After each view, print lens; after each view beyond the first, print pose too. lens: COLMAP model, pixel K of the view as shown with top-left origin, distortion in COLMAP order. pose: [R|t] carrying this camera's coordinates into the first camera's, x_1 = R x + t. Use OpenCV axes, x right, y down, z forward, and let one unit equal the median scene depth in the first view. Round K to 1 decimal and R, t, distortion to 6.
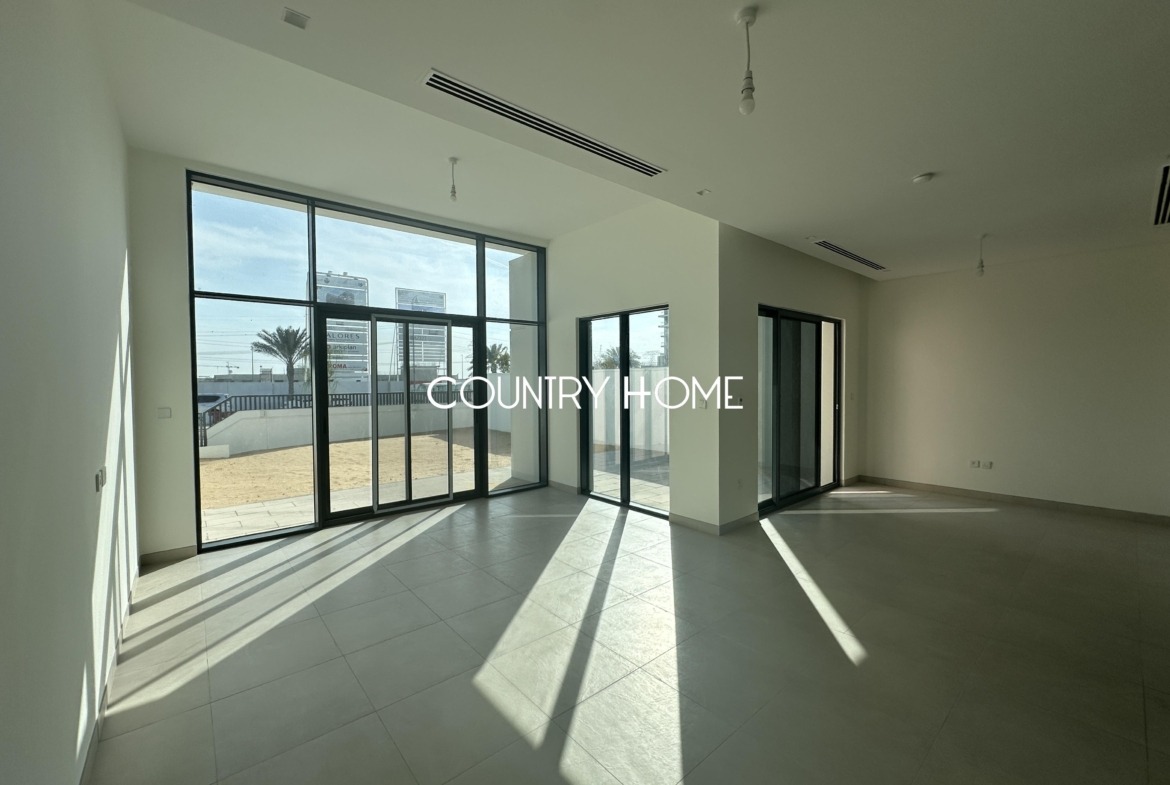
lens RADIAL K [[466.4, 0, 581.9], [0, 466.4, 390.4], [0, 0, 1]] dist [0.000801, 0.000116]
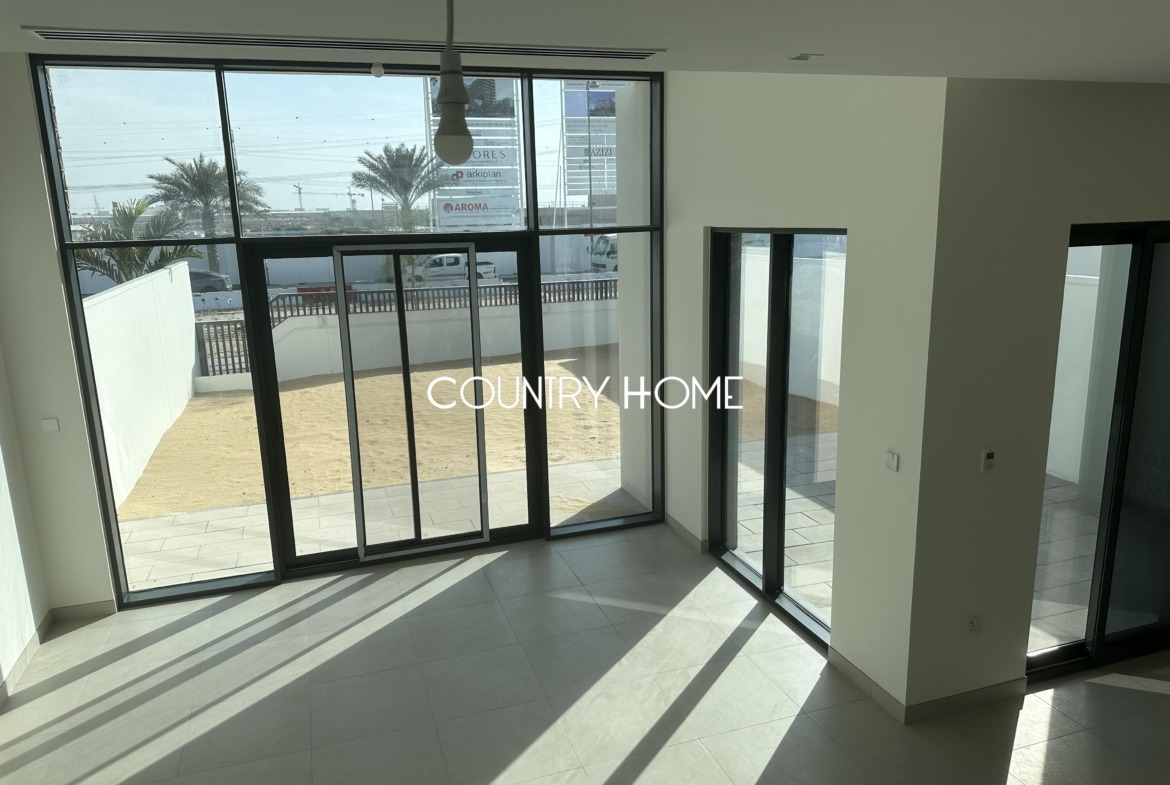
lens RADIAL K [[816.8, 0, 587.3], [0, 816.8, 393.8], [0, 0, 1]] dist [0.035681, -0.005797]
pose [[0.930700, 0.064299, -0.360088, 0.224810], [0.008757, 0.980230, 0.197666, -0.171235], [0.365679, -0.187121, 0.911737, 0.116768]]
